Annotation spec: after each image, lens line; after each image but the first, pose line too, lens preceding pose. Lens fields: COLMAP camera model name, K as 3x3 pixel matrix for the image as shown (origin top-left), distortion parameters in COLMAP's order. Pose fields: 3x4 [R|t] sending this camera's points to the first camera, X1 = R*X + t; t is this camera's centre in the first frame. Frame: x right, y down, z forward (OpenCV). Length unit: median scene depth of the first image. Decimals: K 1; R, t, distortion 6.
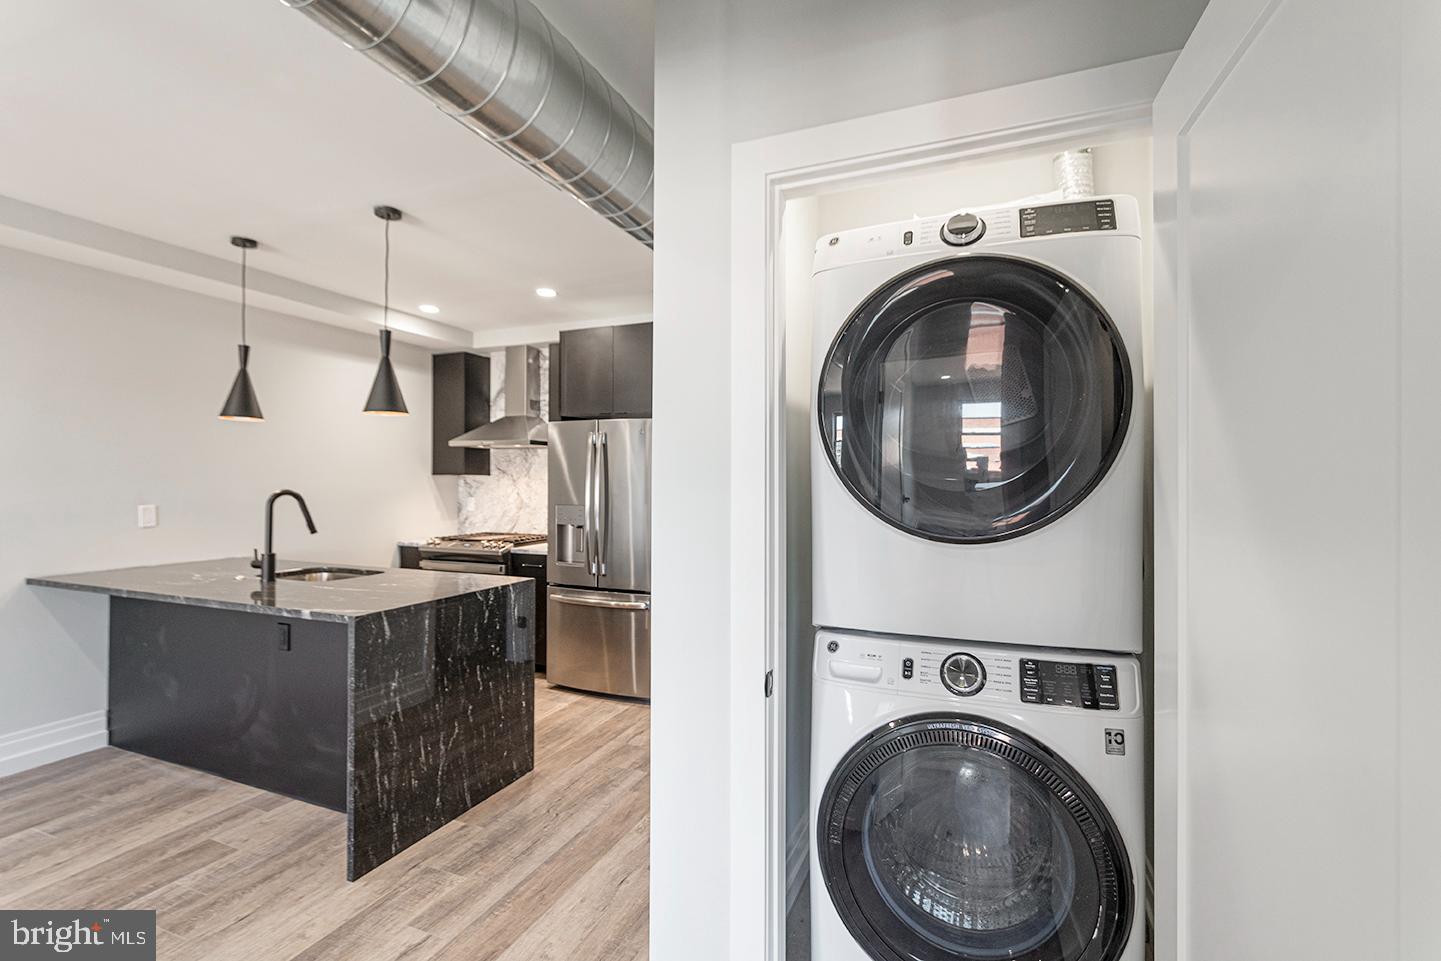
lens RADIAL K [[636.4, 0, 734.0], [0, 636.4, 482.1], [0, 0, 1]] dist [-0.004268, -0.000035]
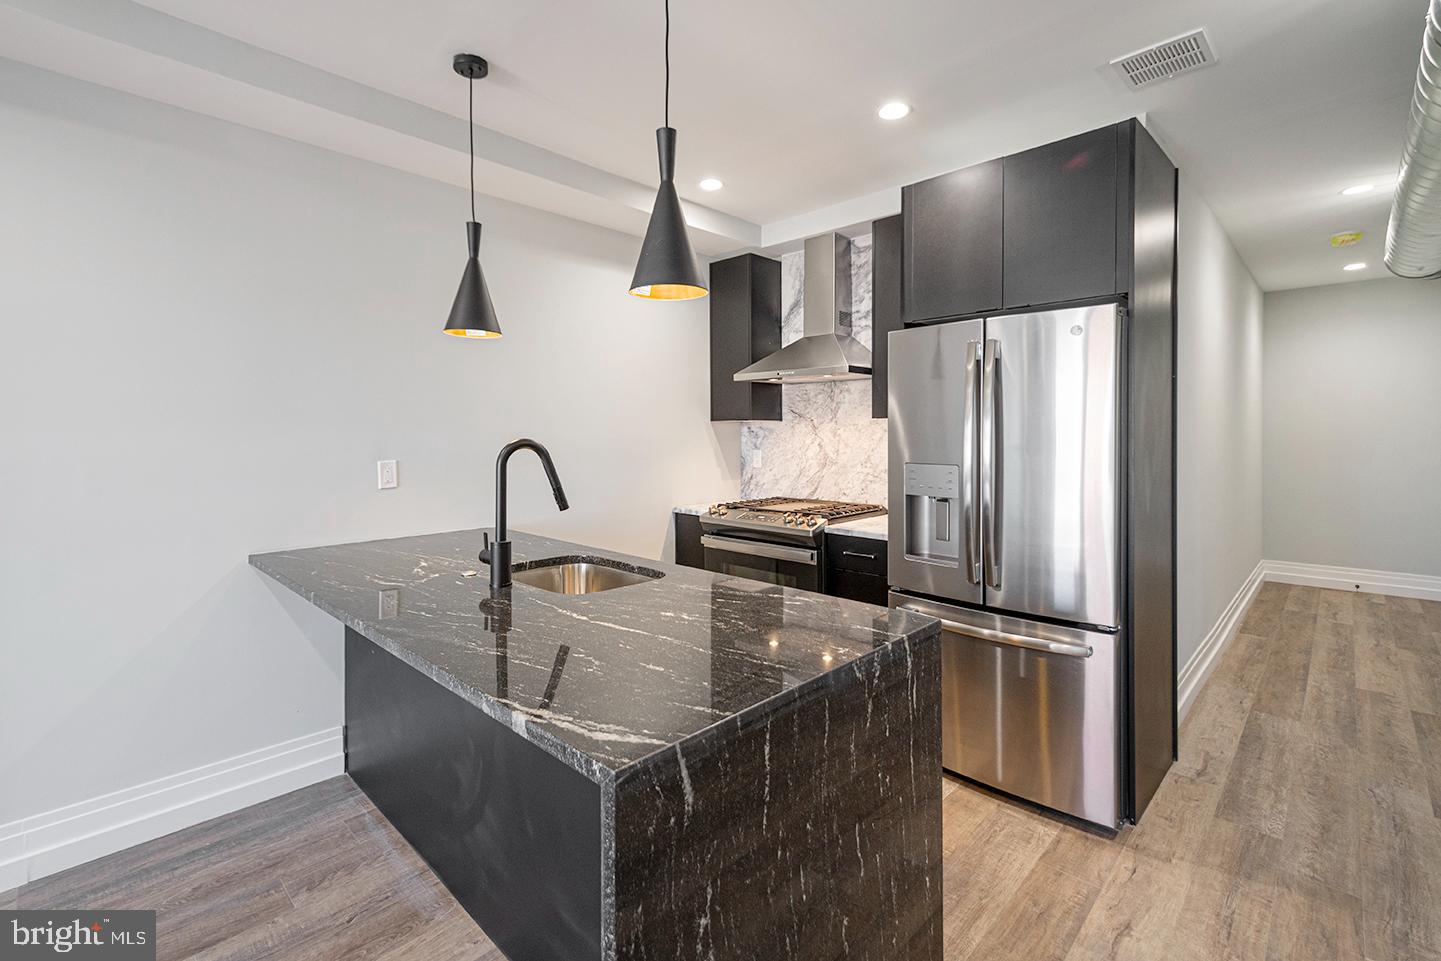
lens RADIAL K [[636.4, 0, 722.2], [0, 636.4, 448.4], [0, 0, 1]] dist [-0.004268, -0.000035]
pose [[0.925258, 0.001712, -0.379334, -0.216470], [0.007154, 0.999733, 0.021962, 0.006892], [0.379270, -0.023034, 0.924999, 0.372368]]
